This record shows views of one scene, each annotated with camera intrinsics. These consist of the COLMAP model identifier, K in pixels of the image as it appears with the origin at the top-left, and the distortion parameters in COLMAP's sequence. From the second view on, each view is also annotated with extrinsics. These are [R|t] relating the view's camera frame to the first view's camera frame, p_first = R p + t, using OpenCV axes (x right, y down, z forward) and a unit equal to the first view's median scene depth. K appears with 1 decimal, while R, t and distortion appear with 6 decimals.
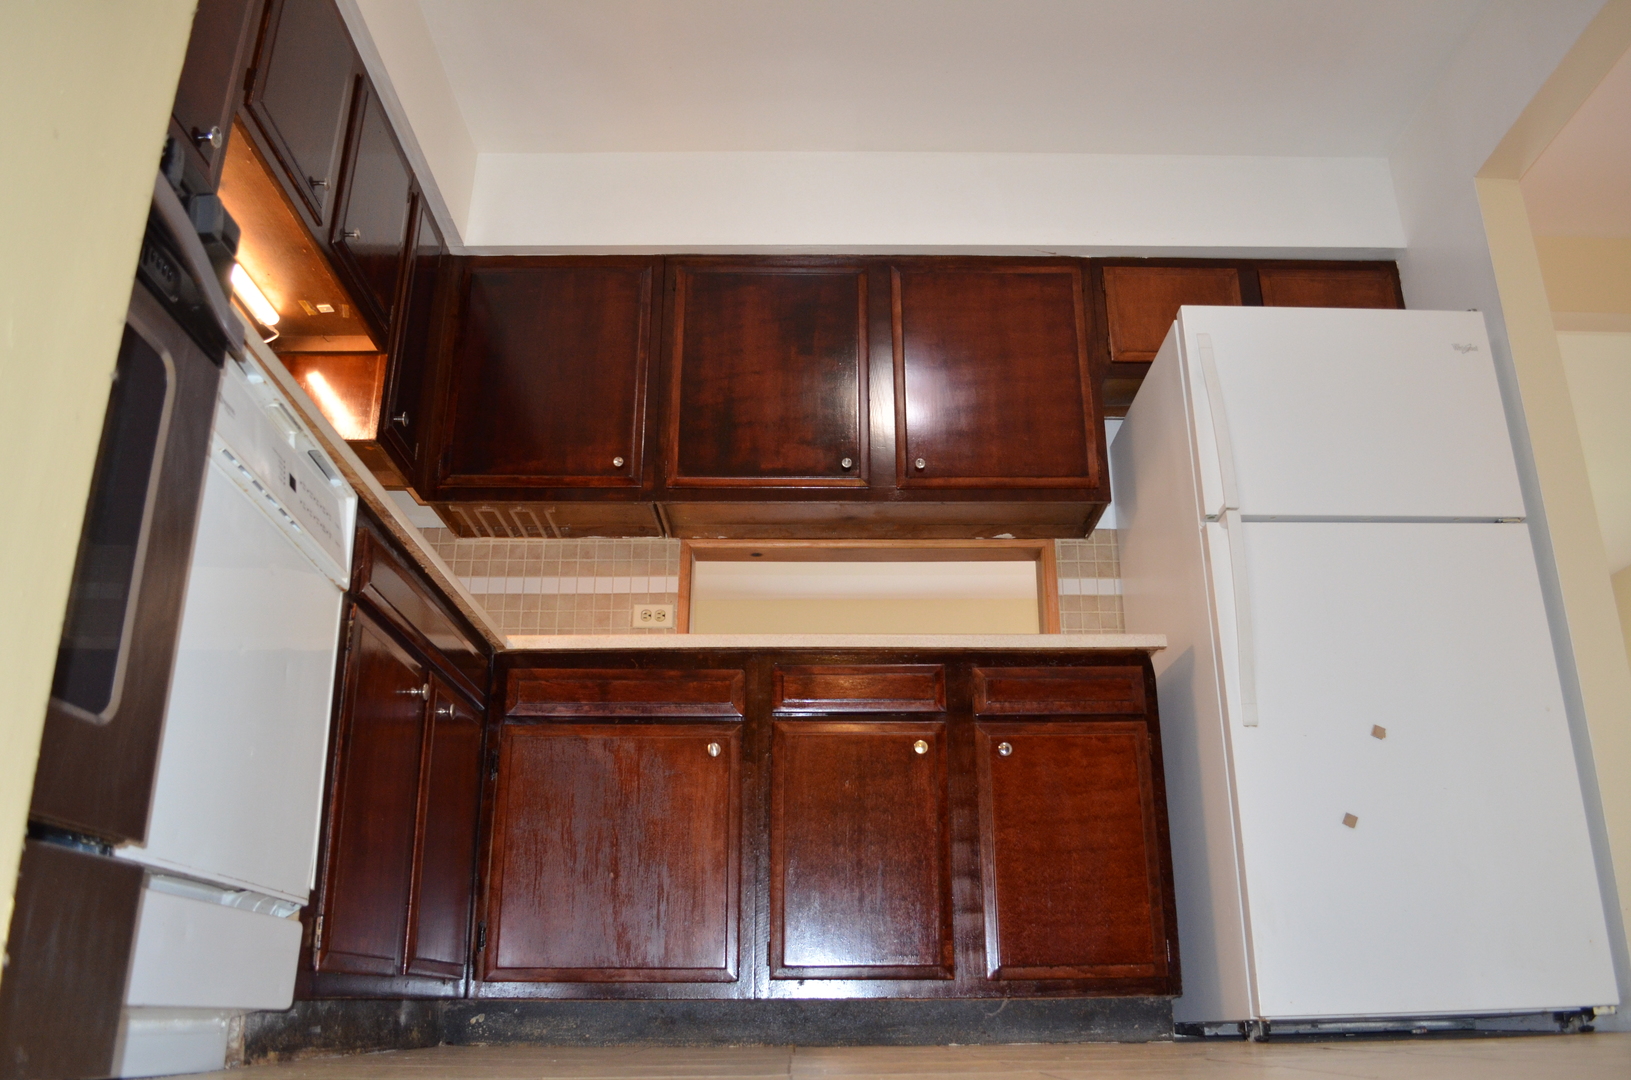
lens RADIAL K [[1291.8, 0, 821.6], [0, 1291.8, 541.5], [0, 0, 1]] dist [-0.073553, 0.000098]
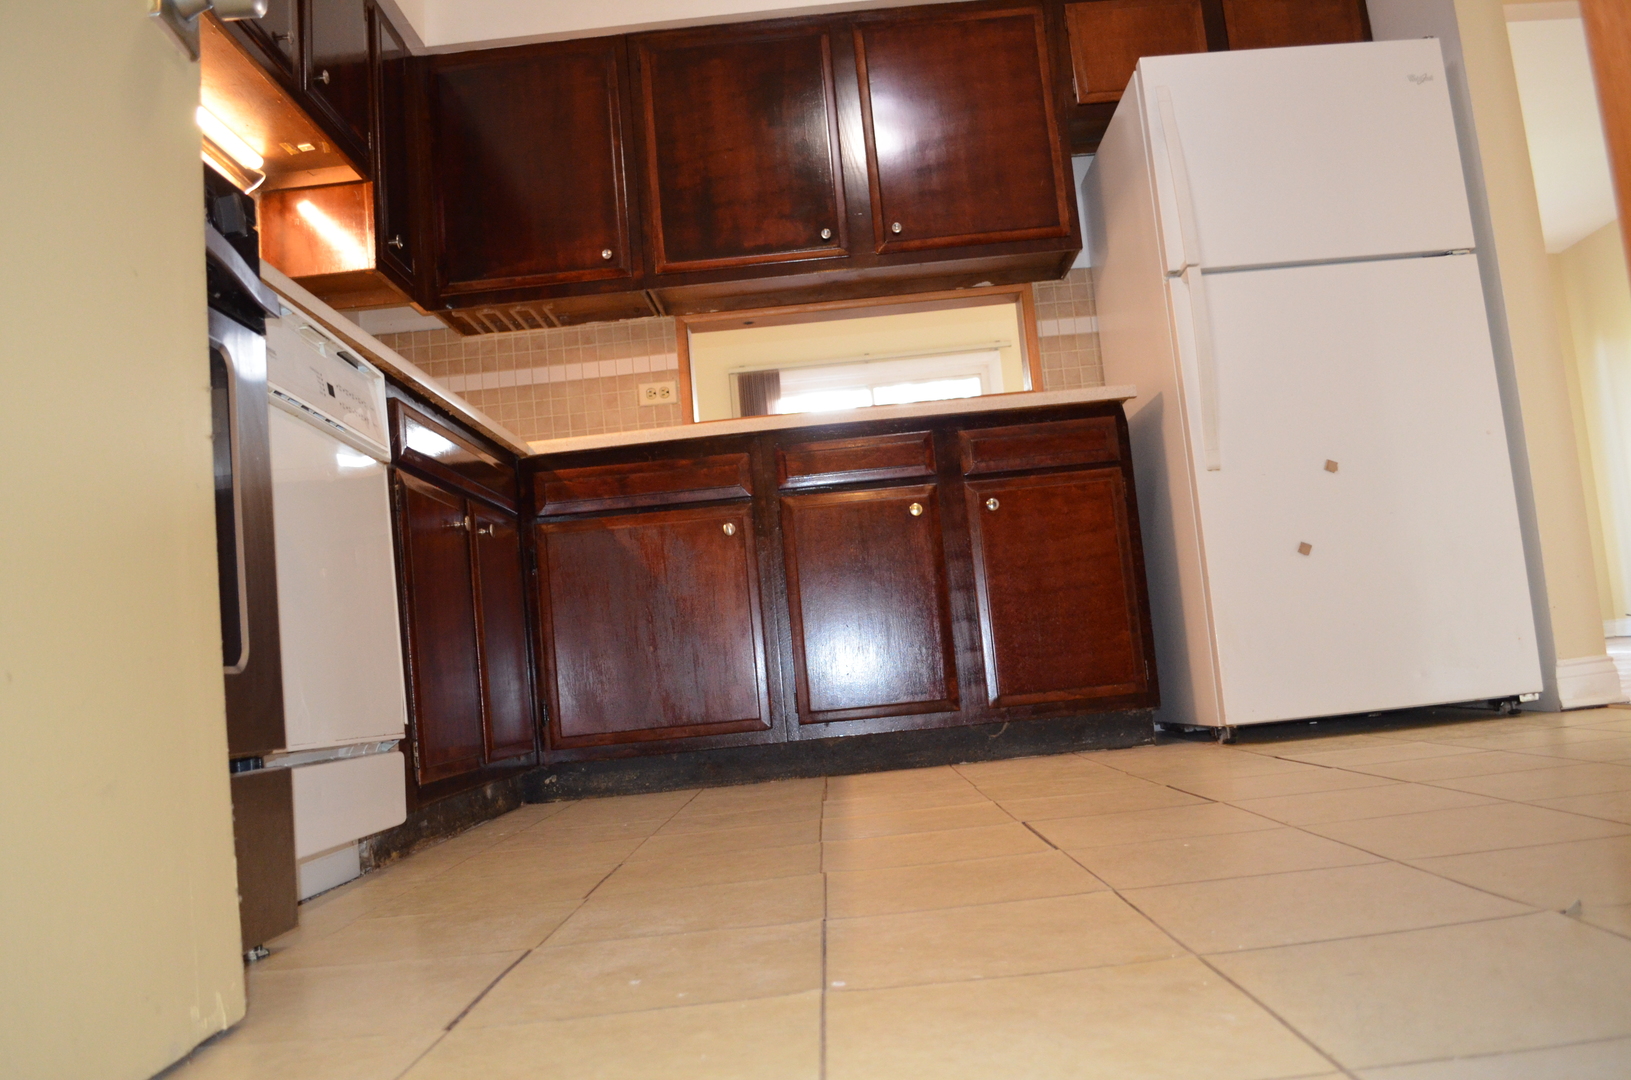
lens RADIAL K [[1291.8, 0, 821.6], [0, 1291.8, 541.5], [0, 0, 1]] dist [-0.073553, 0.000098]
pose [[0.995689, -0.091360, -0.016025, 0.011224], [0.092477, 0.964422, 0.247665, -0.088565], [-0.007171, -0.248080, 0.968713, -0.068983]]
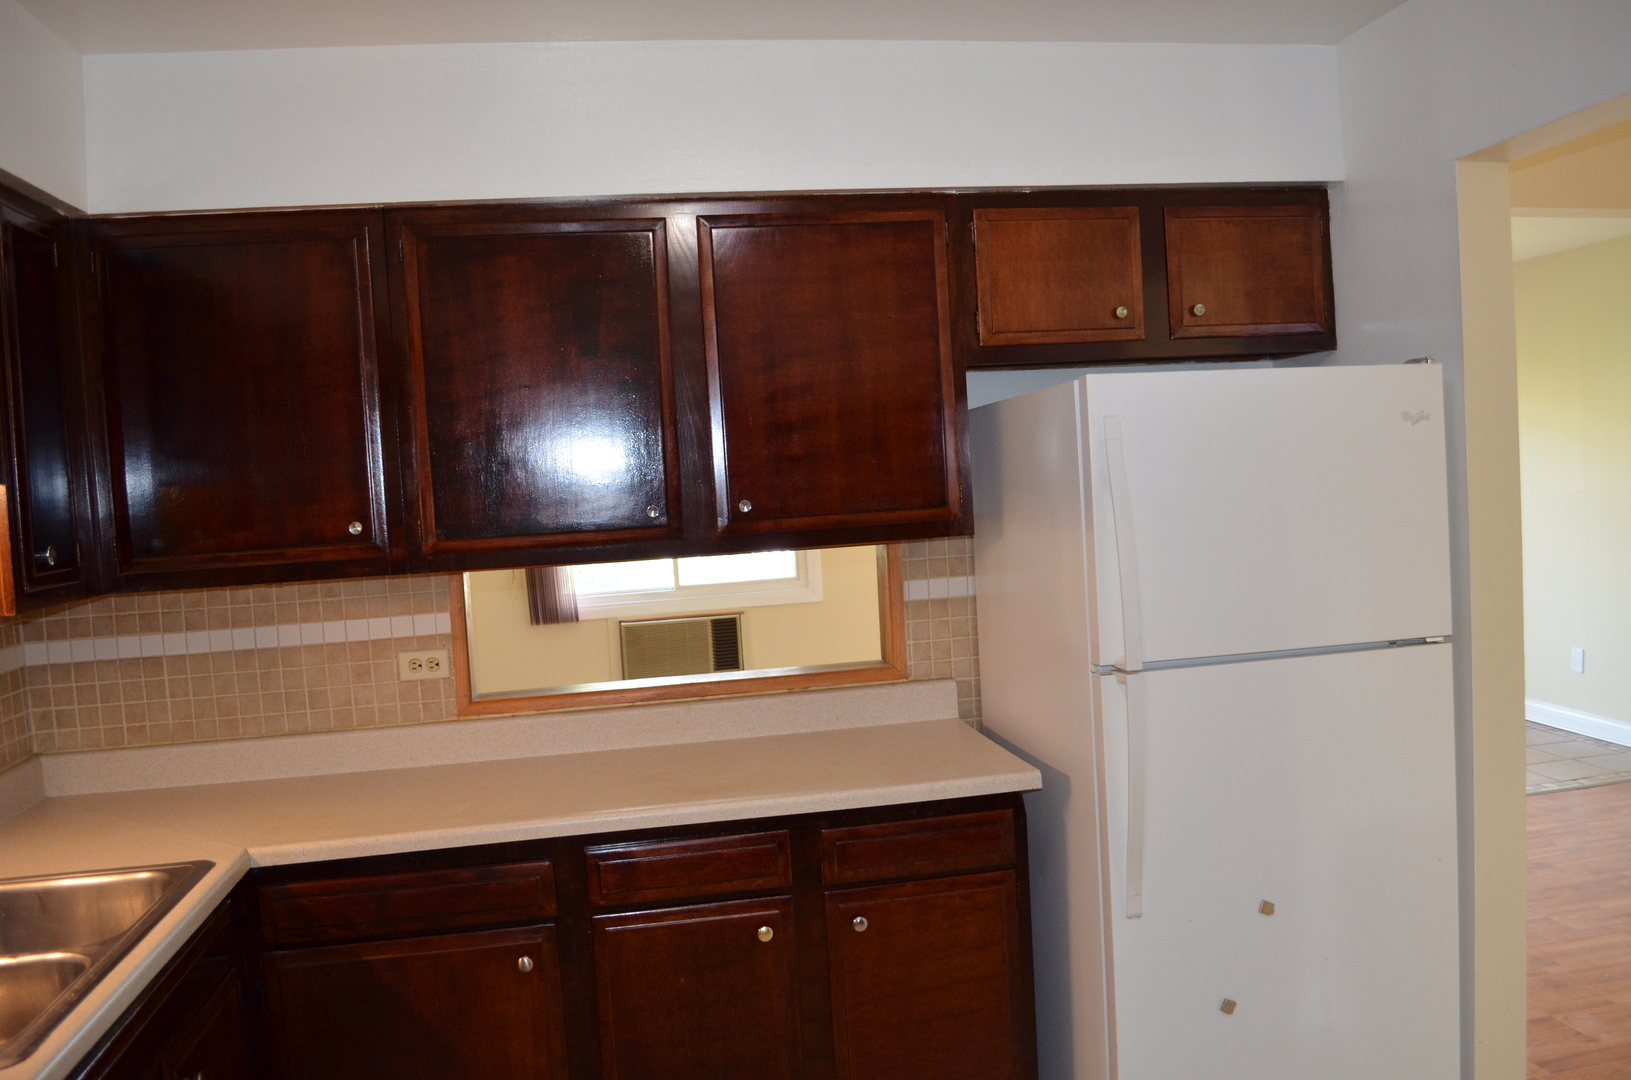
lens RADIAL K [[1291.8, 0, 821.6], [0, 1291.8, 541.5], [0, 0, 1]] dist [-0.073553, 0.000098]
pose [[0.985287, -0.063384, 0.158722, -0.006124], [-0.004026, 0.919823, 0.392314, -0.399606], [-0.170862, -0.387181, 0.906034, 0.288780]]
